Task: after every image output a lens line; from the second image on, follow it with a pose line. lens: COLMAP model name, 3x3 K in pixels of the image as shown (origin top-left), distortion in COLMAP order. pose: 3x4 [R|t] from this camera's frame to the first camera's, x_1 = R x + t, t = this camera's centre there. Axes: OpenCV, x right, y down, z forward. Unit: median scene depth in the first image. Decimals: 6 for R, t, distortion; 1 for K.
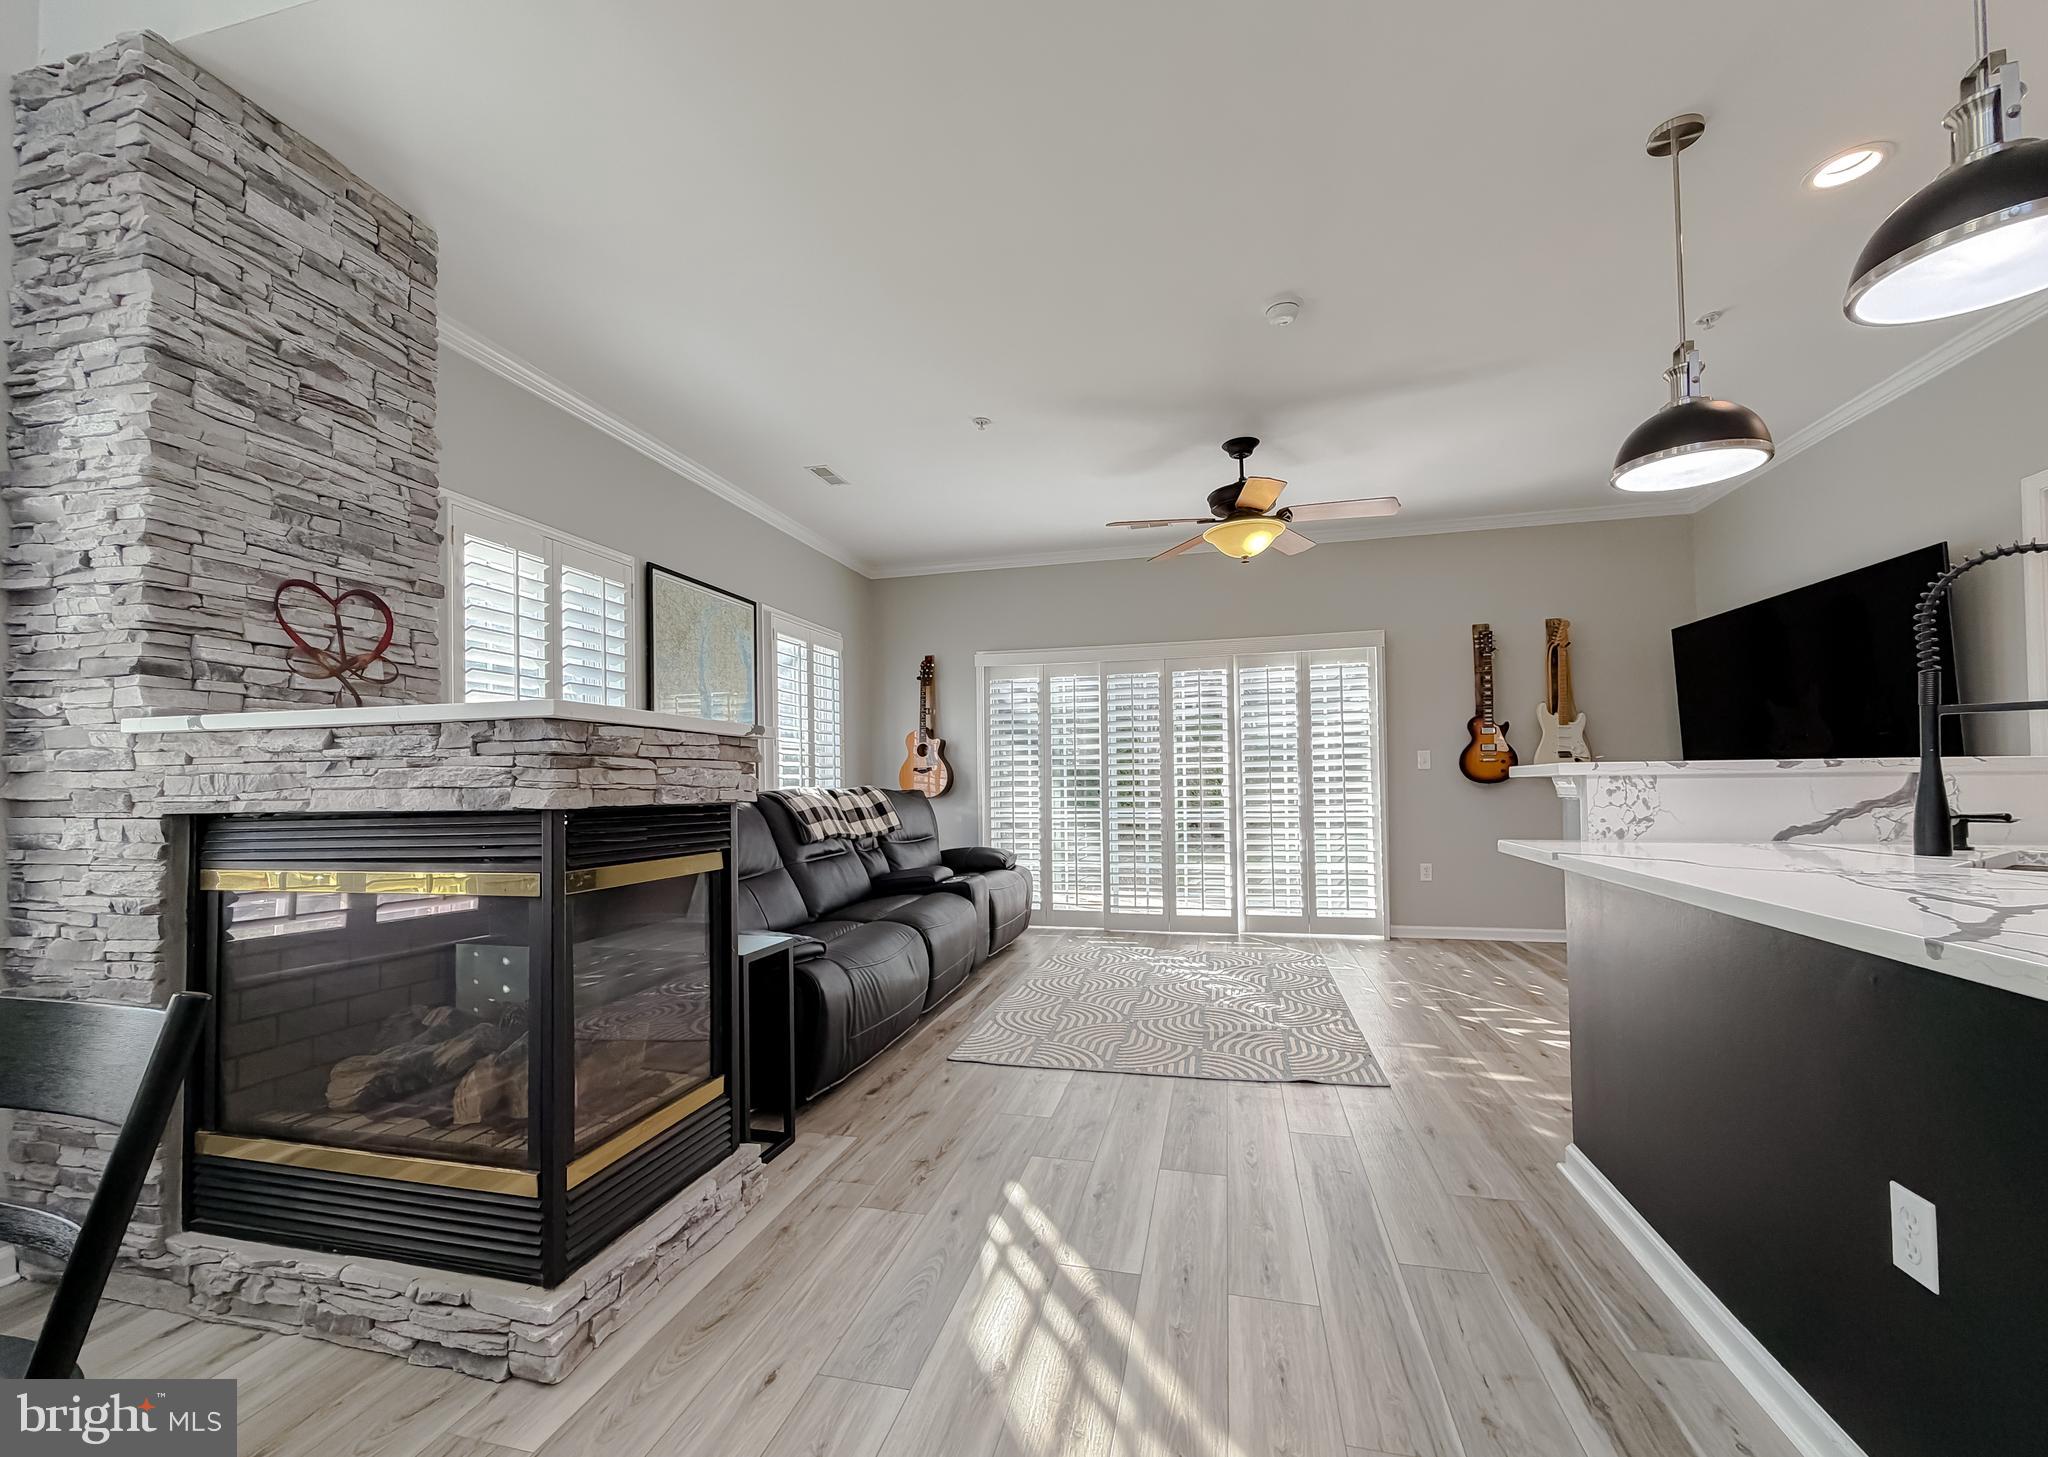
lens RADIAL K [[831.2, 0, 1018.4], [0, 831.2, 764.0], [0, 0, 1]] dist [0.000225, -0.000357]
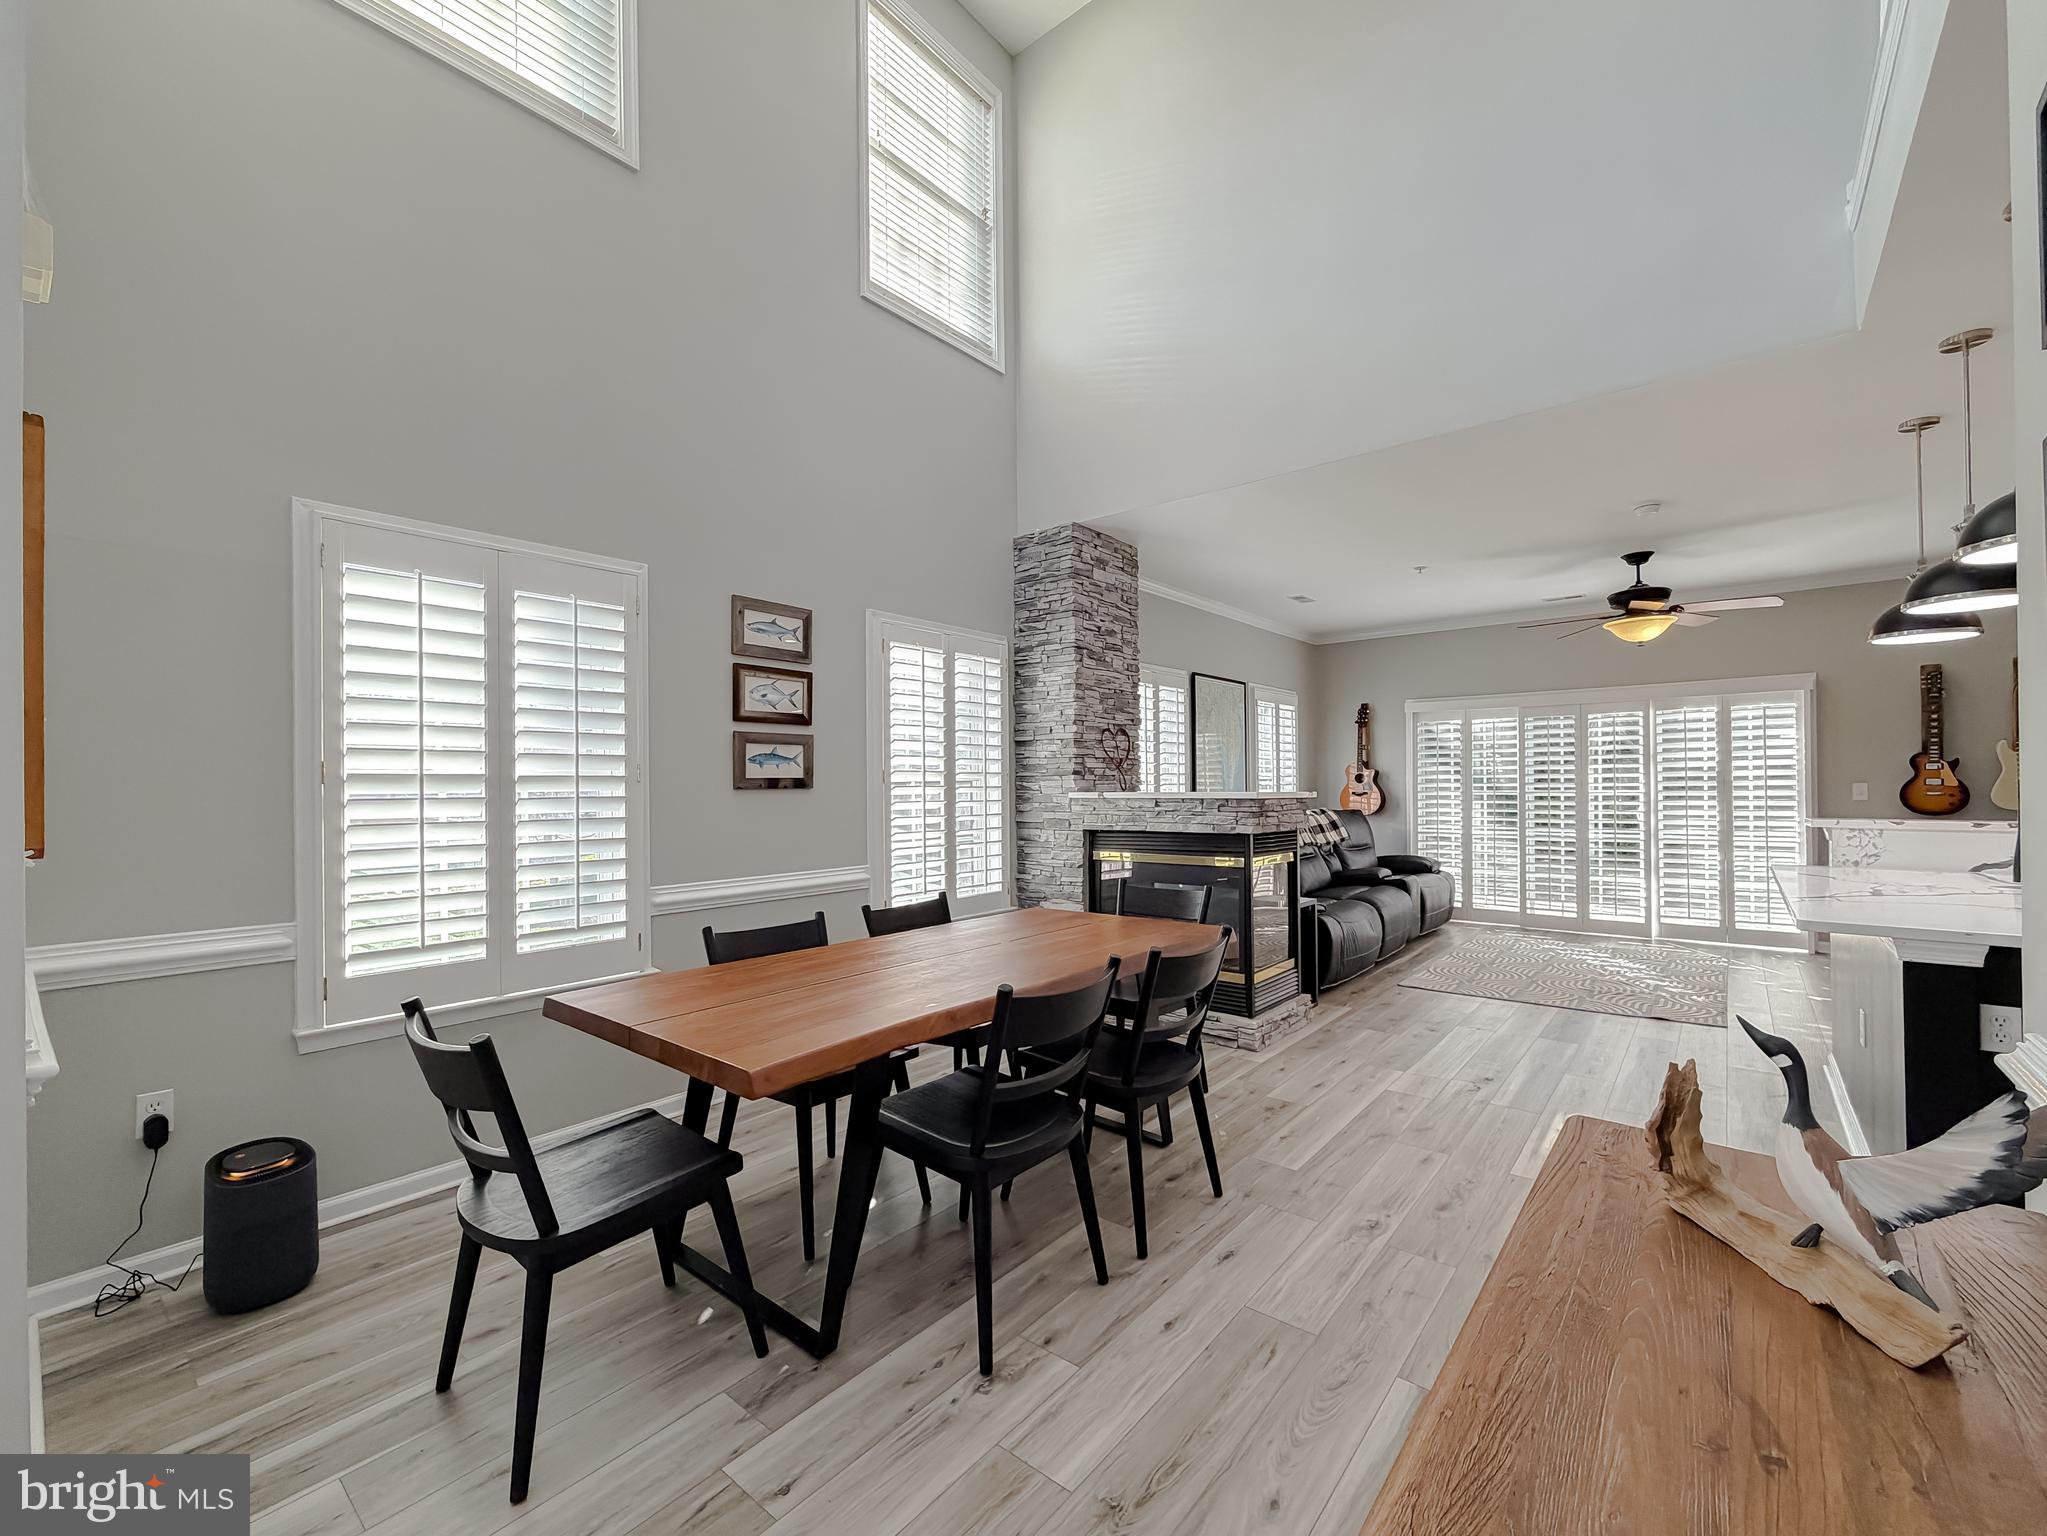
lens RADIAL K [[851.4, 0, 1021.6], [0, 851.4, 781.1], [0, 0, 1]] dist [0.000428, 0.000217]
pose [[0.901207, 0.004226, -0.433367, -0.040241], [0.004901, 0.999789, 0.019942, -0.109099], [0.433360, -0.020096, 0.900997, -1.117867]]
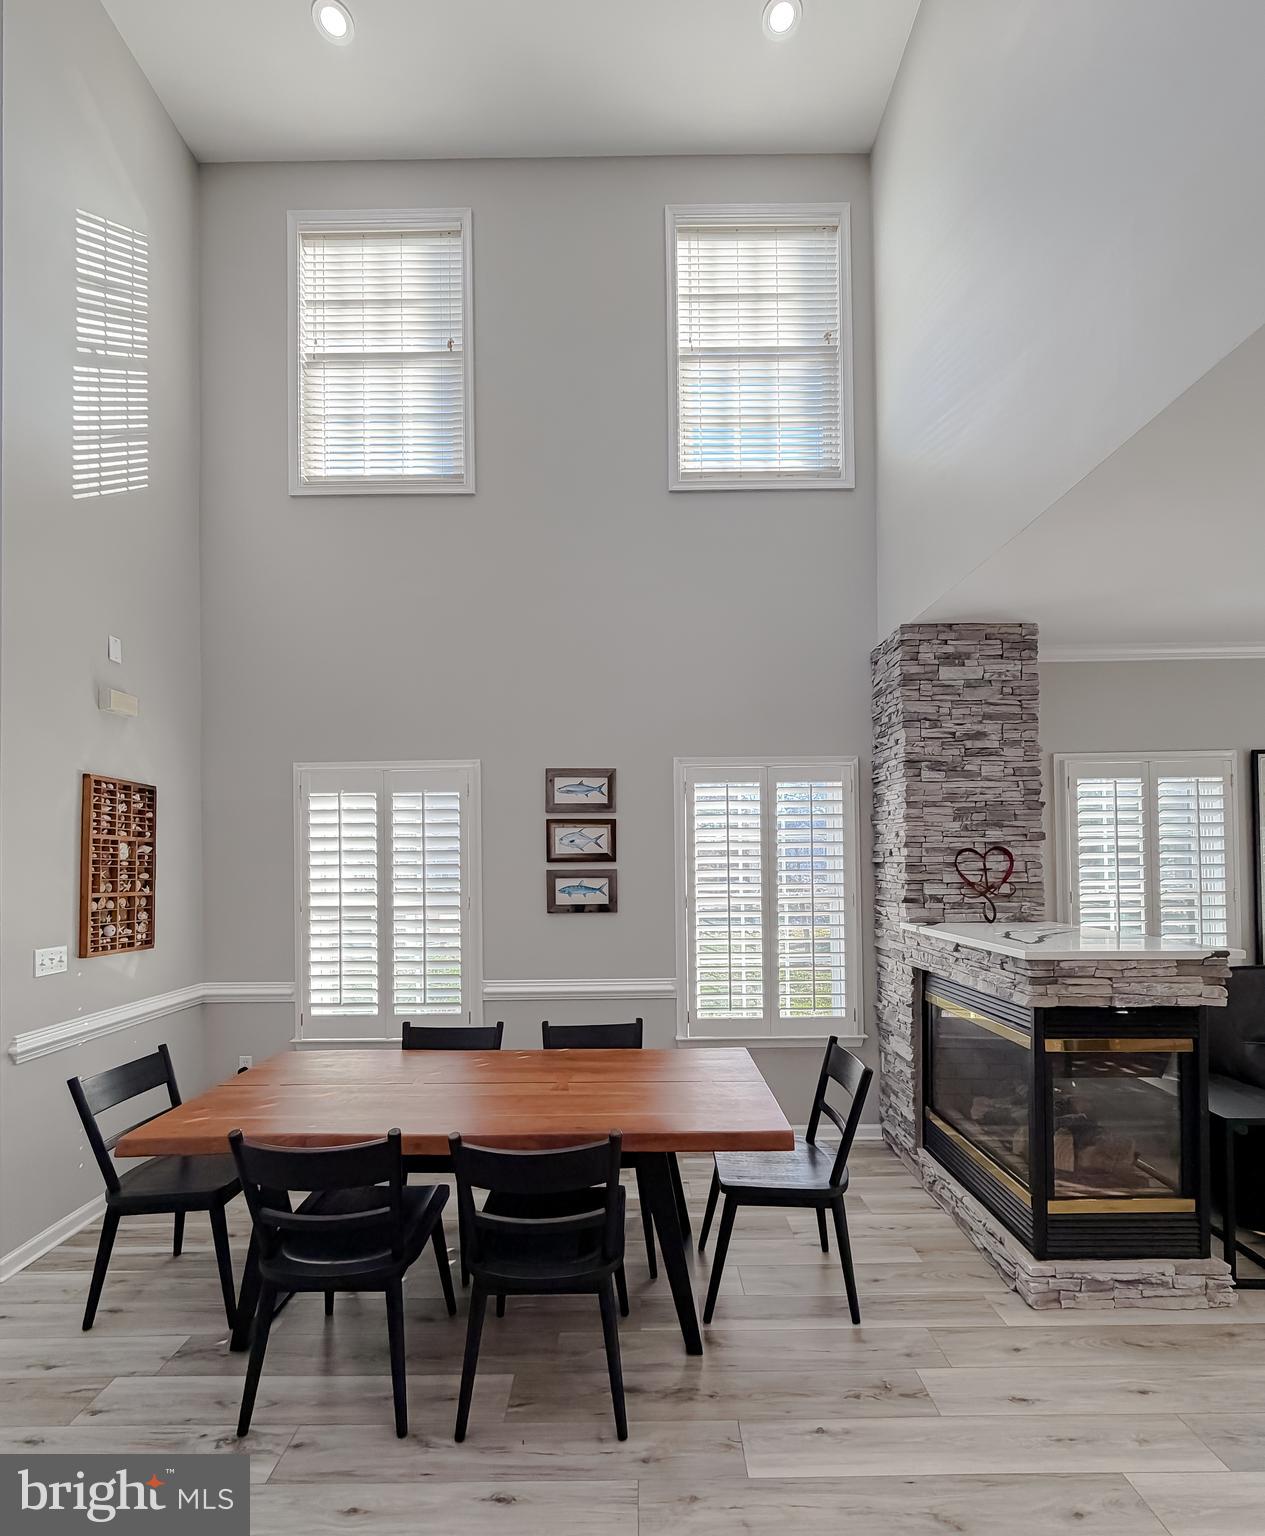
lens RADIAL K [[680.6, 0, 632.3], [0, 680.6, 853.3], [0, 0, 1]] dist [-0.000698, -0.000036]
pose [[0.241640, 0.000451, -0.970366, 0.474081], [0.027353, 0.999599, 0.007276, -0.217016], [0.969980, -0.028300, 0.241531, -0.157330]]
